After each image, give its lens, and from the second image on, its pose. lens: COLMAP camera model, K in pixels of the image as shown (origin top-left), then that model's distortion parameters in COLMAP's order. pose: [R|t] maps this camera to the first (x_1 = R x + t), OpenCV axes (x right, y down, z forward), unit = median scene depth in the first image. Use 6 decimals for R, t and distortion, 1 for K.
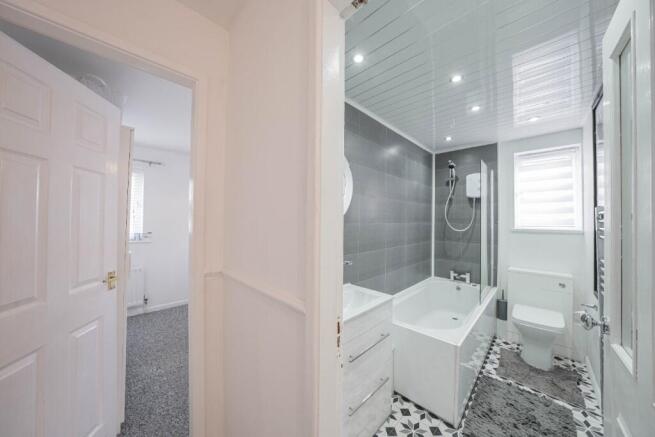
lens RADIAL K [[223.9, 0, 327.7], [0, 223.9, 217.0], [0, 0, 1]] dist [-0.009380, 0.000161]
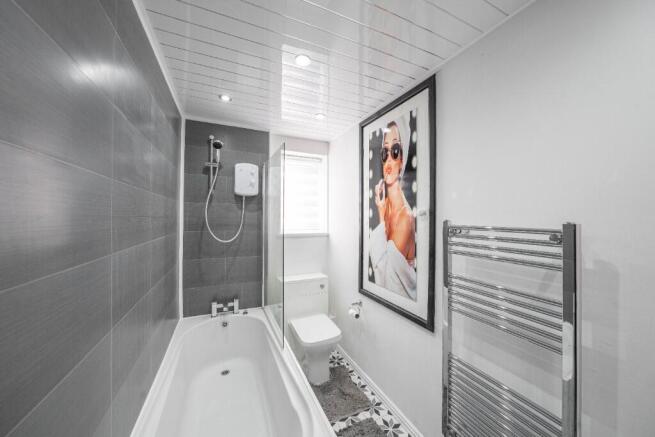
lens RADIAL K [[223.9, 0, 327.7], [0, 223.9, 217.0], [0, 0, 1]] dist [-0.009380, 0.000161]
pose [[0.350985, -0.000821, 0.936381, 0.048978], [-0.011041, 0.999926, 0.005015, -0.021326], [-0.936316, -0.012099, 0.350950, 0.459460]]
